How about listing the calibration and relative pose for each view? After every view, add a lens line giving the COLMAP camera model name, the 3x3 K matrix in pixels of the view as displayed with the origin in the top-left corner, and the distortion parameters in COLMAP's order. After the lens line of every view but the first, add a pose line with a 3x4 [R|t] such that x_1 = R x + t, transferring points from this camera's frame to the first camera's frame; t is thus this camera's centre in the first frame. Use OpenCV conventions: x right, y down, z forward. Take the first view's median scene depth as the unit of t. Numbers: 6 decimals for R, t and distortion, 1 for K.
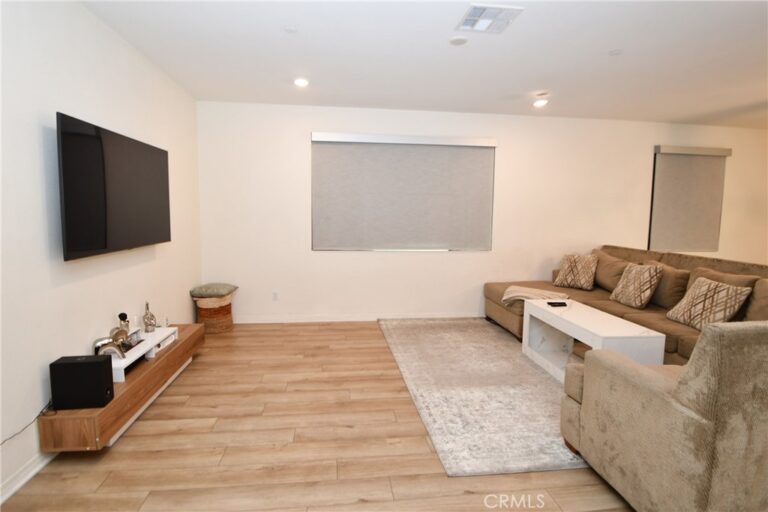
lens RADIAL K [[391.7, 0, 377.9], [0, 391.7, 250.8], [0, 0, 1]] dist [-0.000854, -0.018228]
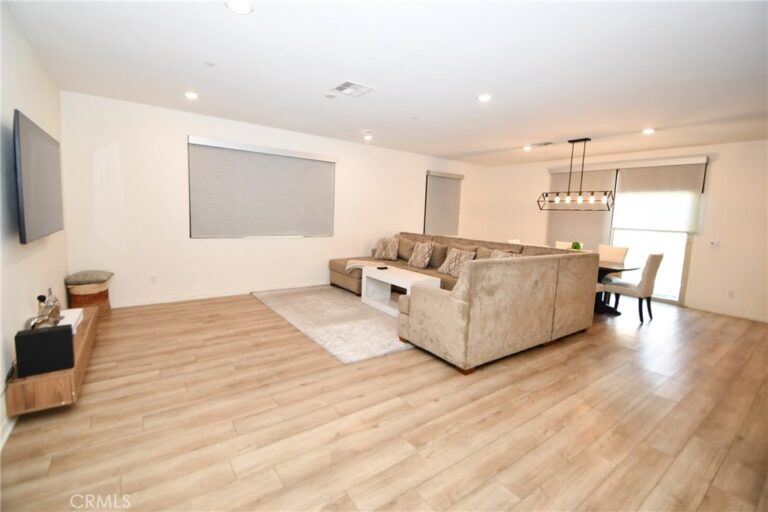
lens RADIAL K [[338.7, 0, 378.5], [0, 338.7, 252.1], [0, 0, 1]] dist [0.003748, 0.000200]
pose [[0.873806, -0.035258, 0.484995, -0.226813], [0.019969, 0.999128, 0.036655, 0.020484], [-0.485865, -0.022344, 0.873748, -0.200453]]
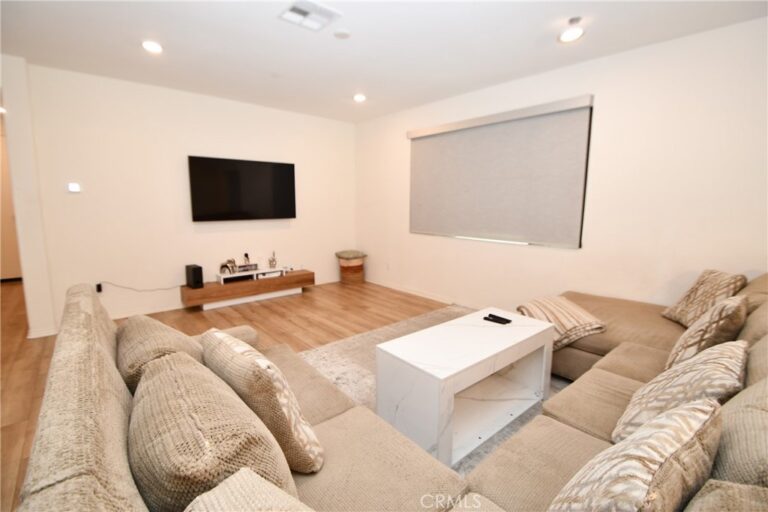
lens RADIAL K [[338.7, 0, 378.5], [0, 338.7, 252.1], [0, 0, 1]] dist [0.003748, 0.000200]
pose [[0.571848, 0.110327, -0.812907, 0.844033], [-0.079221, 0.993711, 0.079137, -0.022660], [0.816526, 0.019145, 0.576991, 0.447632]]
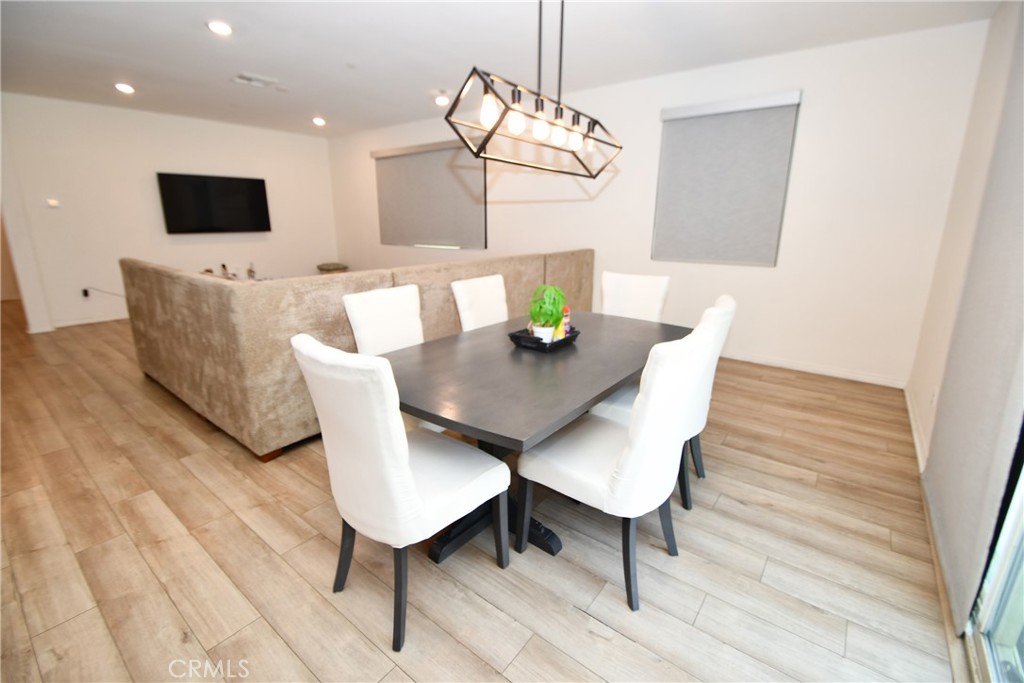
lens RADIAL K [[451.5, 0, 504.7], [0, 451.5, 336.4], [0, 0, 1]] dist [0.003748, 0.000200]
pose [[0.708660, 0.165020, -0.685980, 1.671967], [-0.060718, 0.982920, 0.173726, 0.021158], [0.702932, -0.081461, 0.706576, 0.250217]]
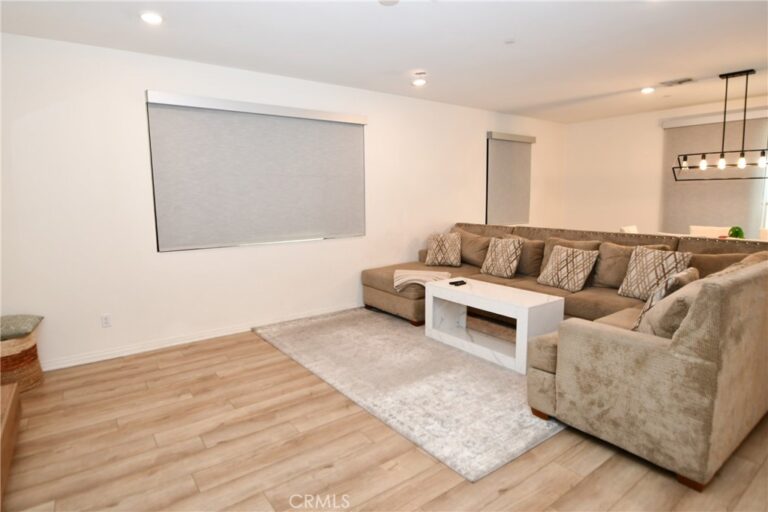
lens RADIAL K [[419.3, 0, 377.0], [0, 419.3, 251.1], [0, 0, 1]] dist [-0.019735, -0.002025]
pose [[0.869639, -0.087488, 0.485875, -0.255877], [0.071074, 0.996107, 0.052151, -0.019410], [-0.488546, -0.010820, 0.872471, 0.148363]]
